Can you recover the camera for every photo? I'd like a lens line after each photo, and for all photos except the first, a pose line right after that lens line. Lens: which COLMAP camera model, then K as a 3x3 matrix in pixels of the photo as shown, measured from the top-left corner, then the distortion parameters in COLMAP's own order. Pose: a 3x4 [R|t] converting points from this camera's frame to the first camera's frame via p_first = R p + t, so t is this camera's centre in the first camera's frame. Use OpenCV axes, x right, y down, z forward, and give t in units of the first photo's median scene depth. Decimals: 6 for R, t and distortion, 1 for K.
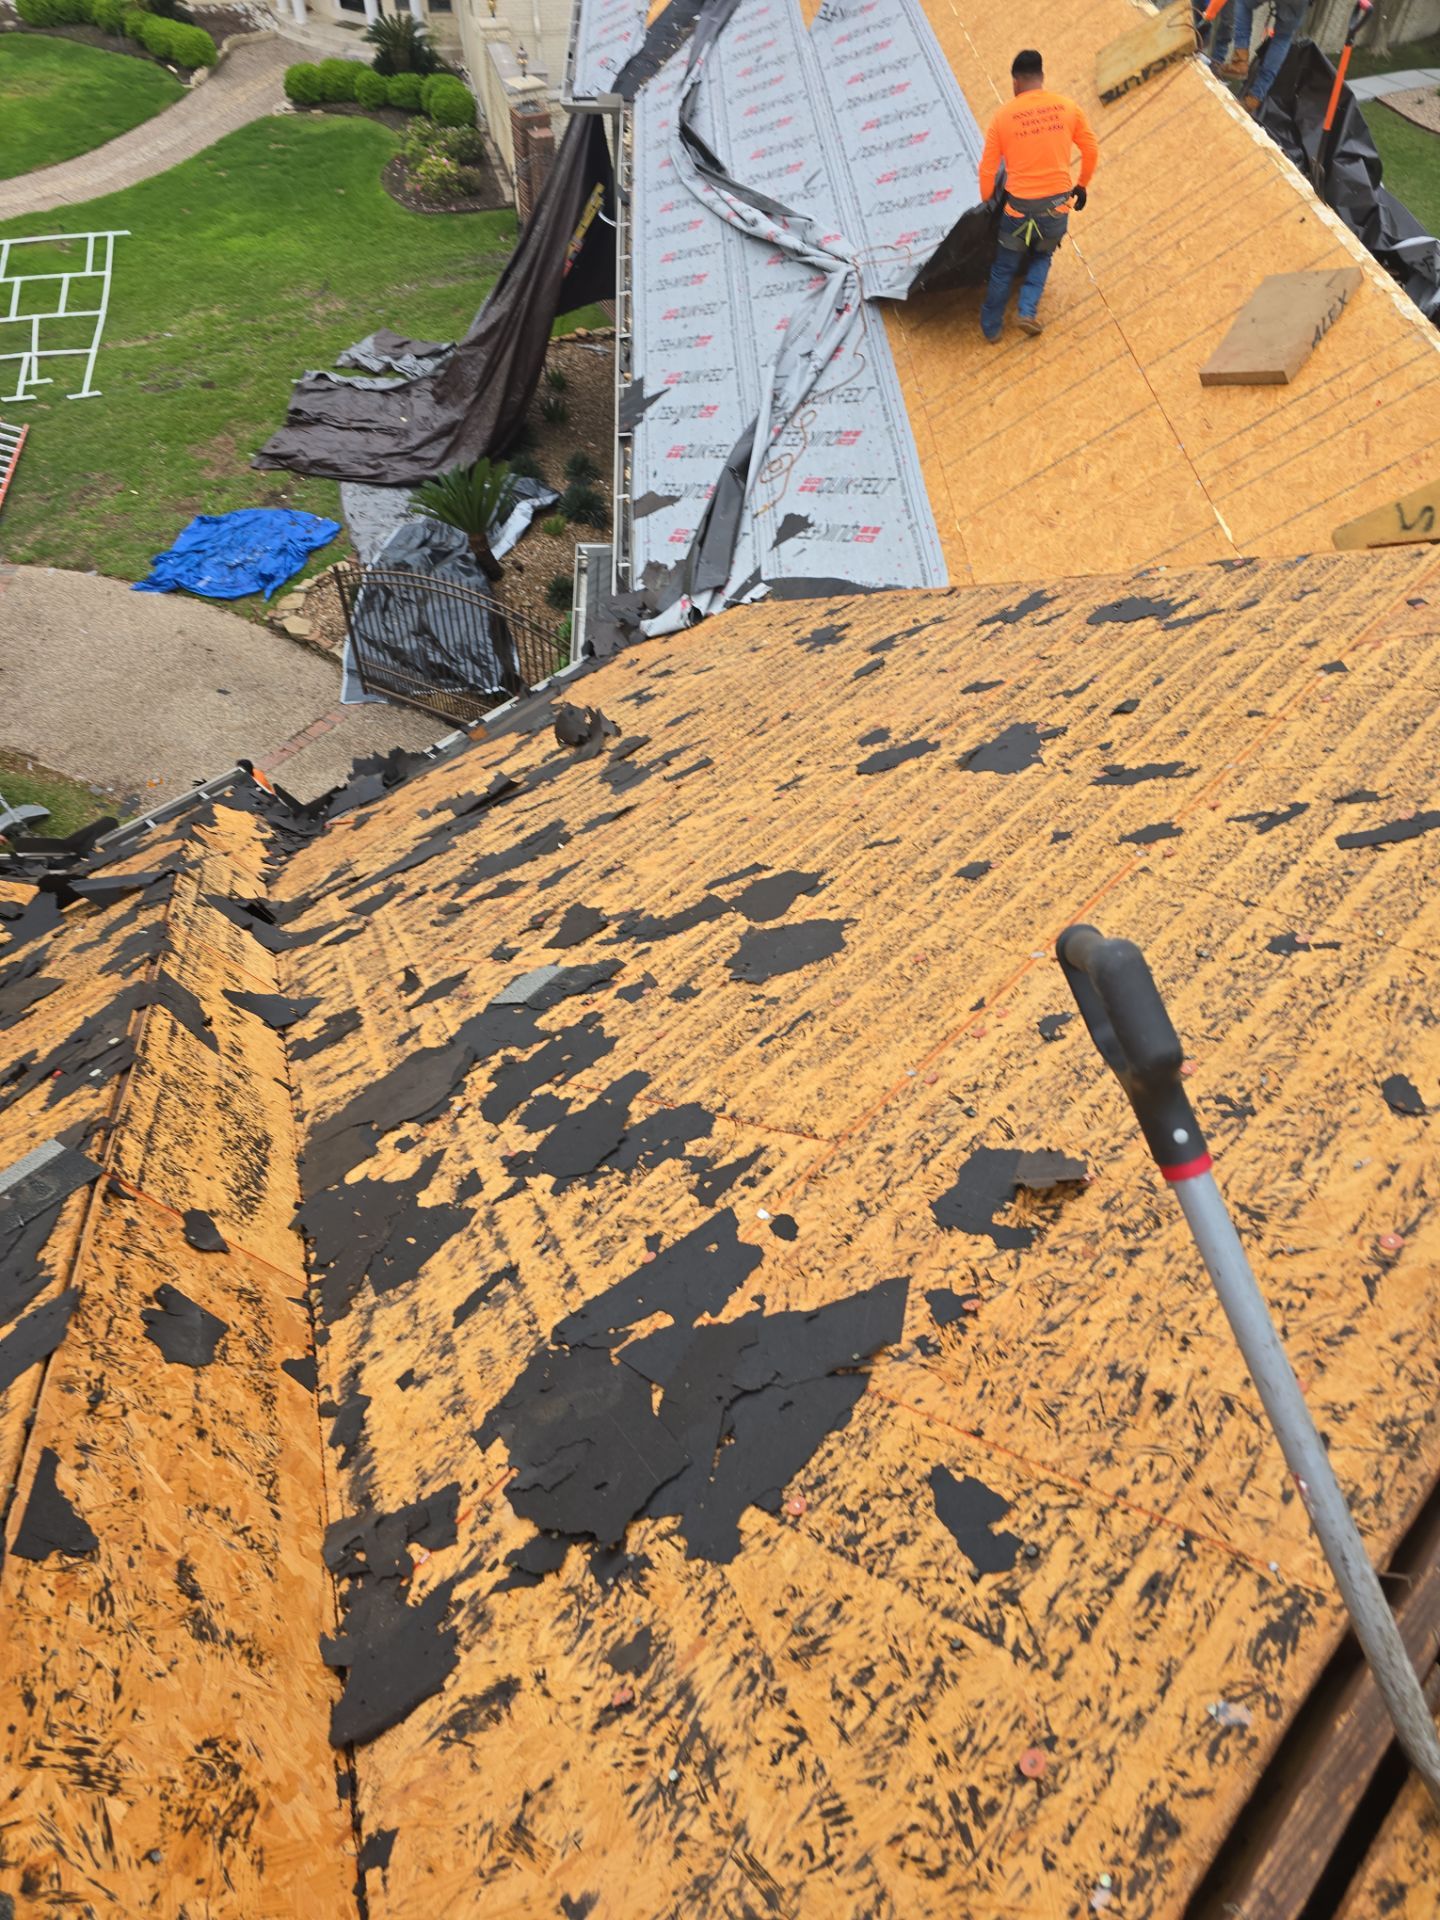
lens RADIAL K [[1269.9, 0, 716.1], [0, 1269.9, 968.2], [0, 0, 1]] dist [0.066018, -0.057257]
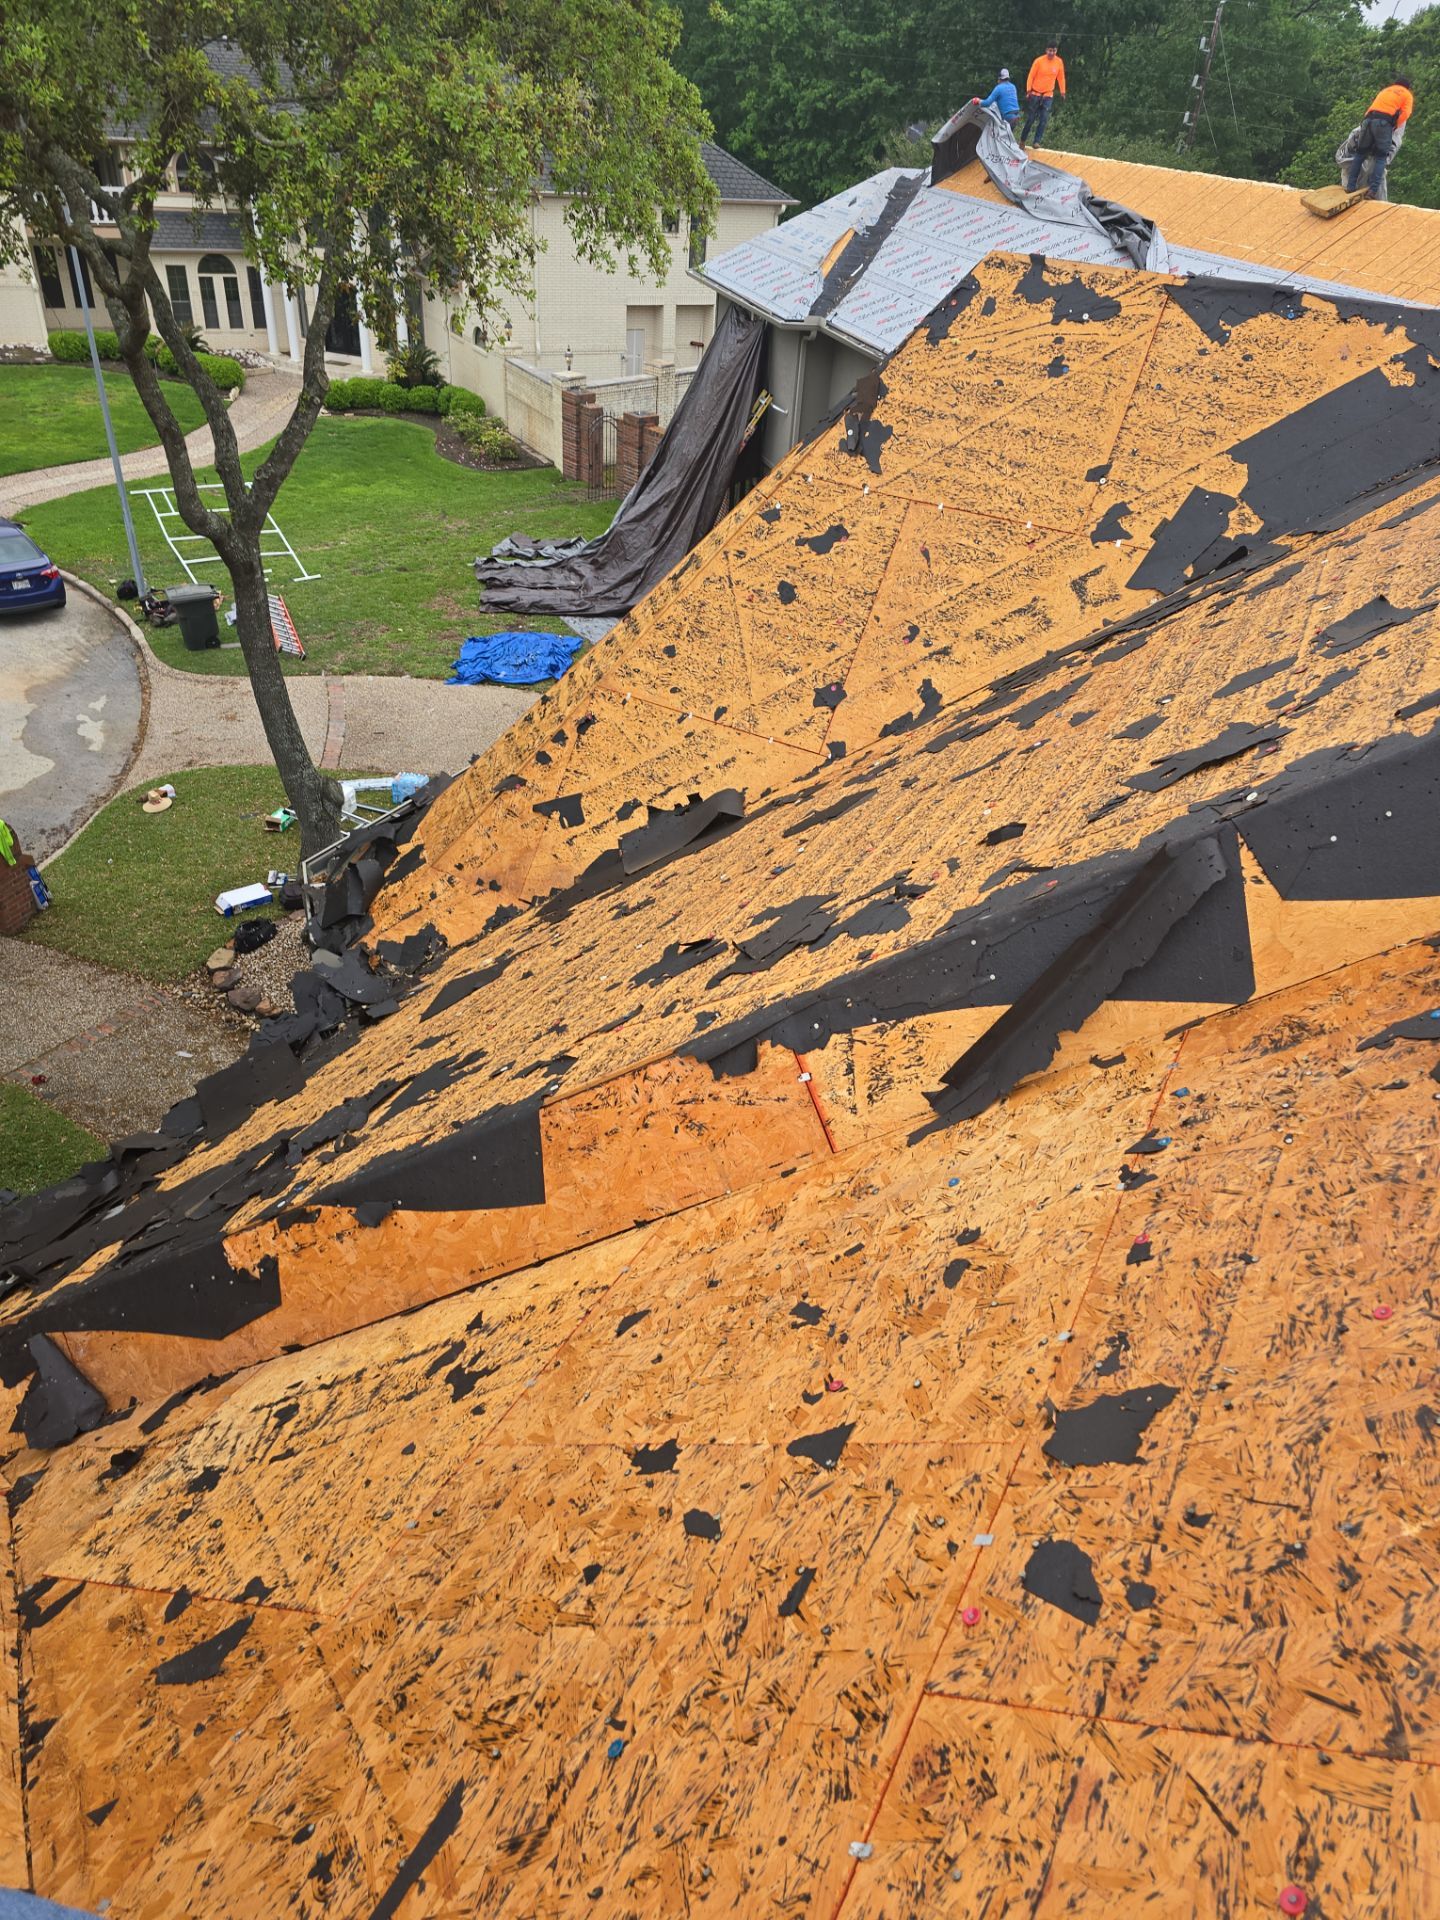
lens RADIAL K [[1269.9, 0, 731.9], [0, 1269.9, 946.2], [0, 0, 1]] dist [0.066018, -0.057257]
pose [[0.965923, -0.116922, 0.230915, -0.502141], [0.172420, 0.956049, -0.237152, 0.284467], [-0.193038, 0.268885, 0.943630, -0.139684]]
